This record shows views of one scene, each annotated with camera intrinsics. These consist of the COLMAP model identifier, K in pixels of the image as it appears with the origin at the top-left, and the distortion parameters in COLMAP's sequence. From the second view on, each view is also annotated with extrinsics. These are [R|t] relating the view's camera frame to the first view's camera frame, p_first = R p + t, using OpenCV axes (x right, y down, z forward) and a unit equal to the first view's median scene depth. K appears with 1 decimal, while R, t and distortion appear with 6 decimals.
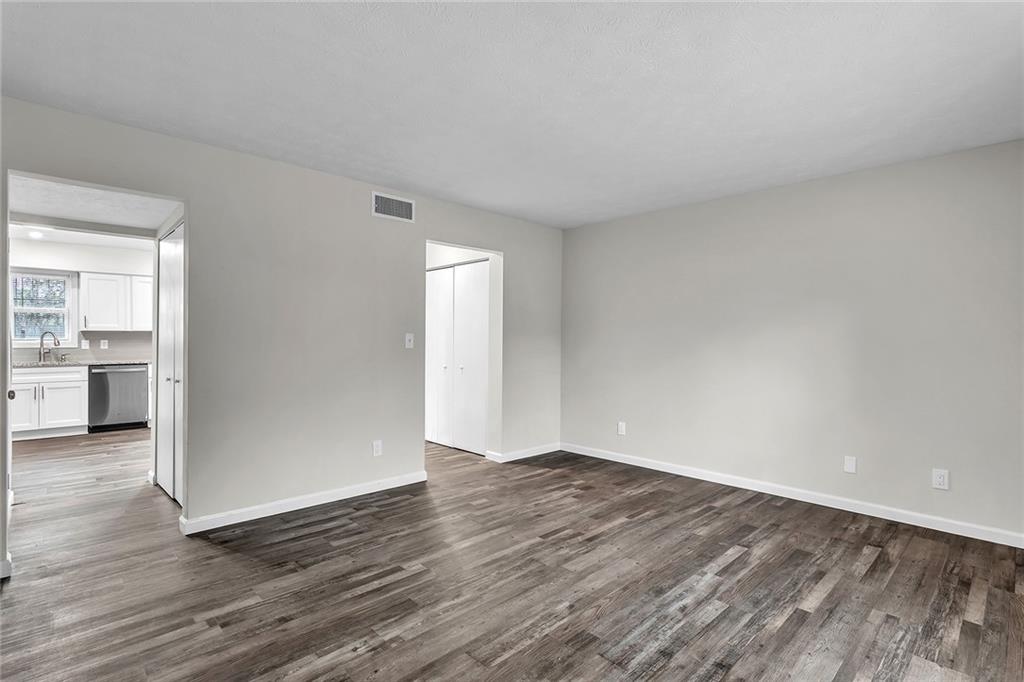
lens RADIAL K [[497.9, 0, 511.2], [0, 497.9, 337.5], [0, 0, 1]] dist [-0.015909, 0.007717]
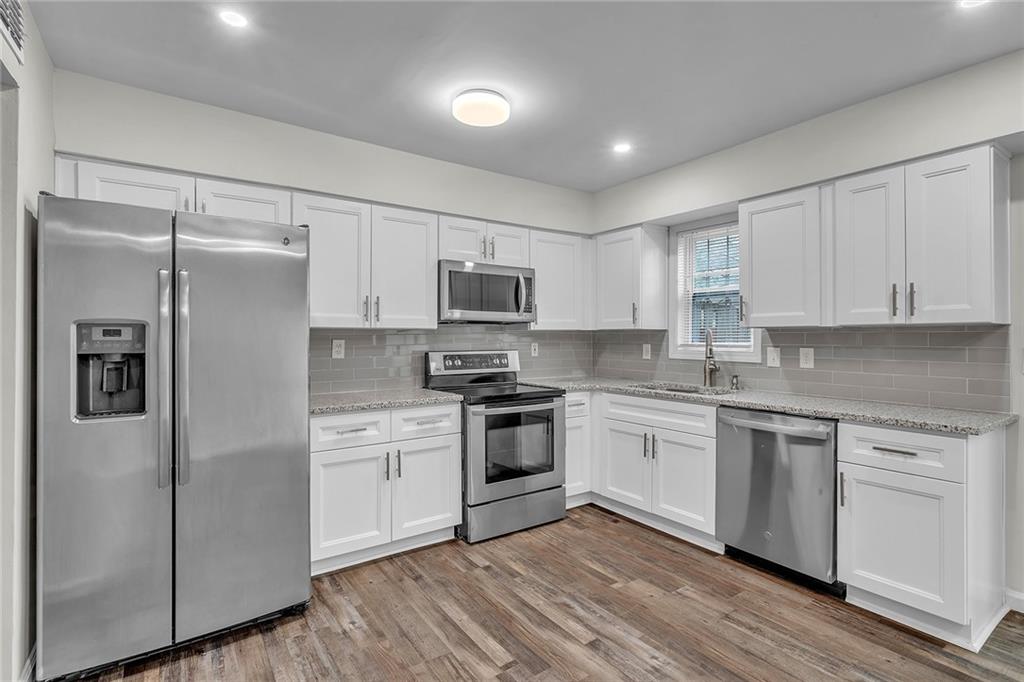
lens RADIAL K [[497.9, 0, 511.2], [0, 497.9, 337.5], [0, 0, 1]] dist [-0.015909, 0.007717]
pose [[-0.161684, -0.001385, -0.986842, -0.718798], [-0.000488, 0.999999, -0.001324, -0.007740], [0.986842, 0.000267, -0.161685, 1.681048]]
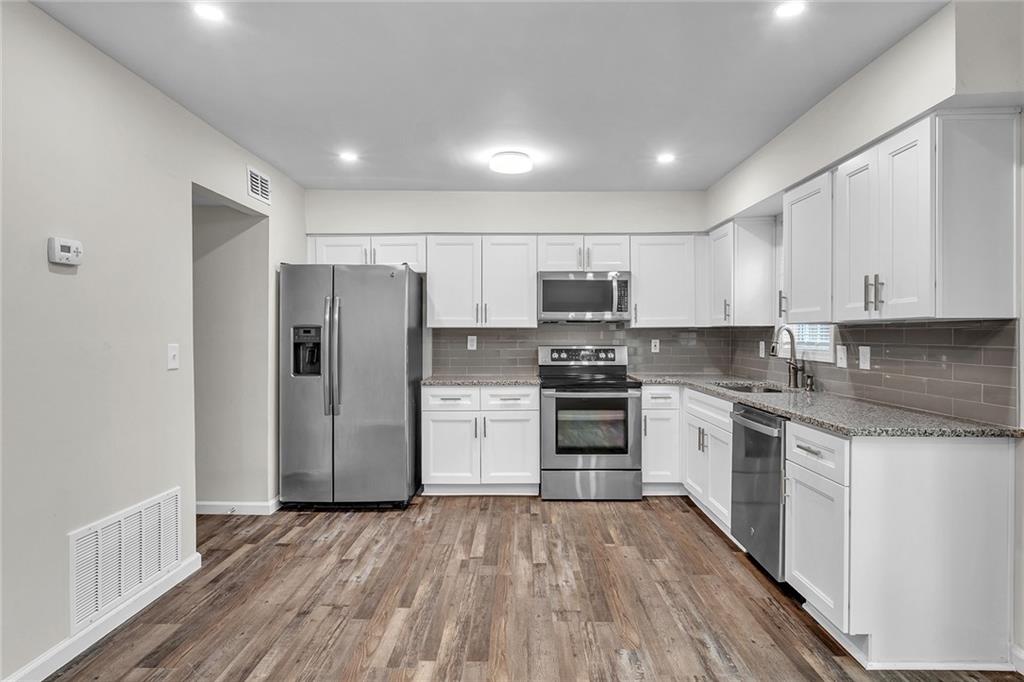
lens RADIAL K [[542.0, 0, 507.0], [0, 542.0, 340.1], [0, 0, 1]] dist [-0.006171, 0.001451]
pose [[-0.710475, 0.005417, -0.703702, -0.677800], [-0.002231, 0.999948, 0.009951, -0.007953], [0.703719, 0.008640, -0.710426, 2.282780]]
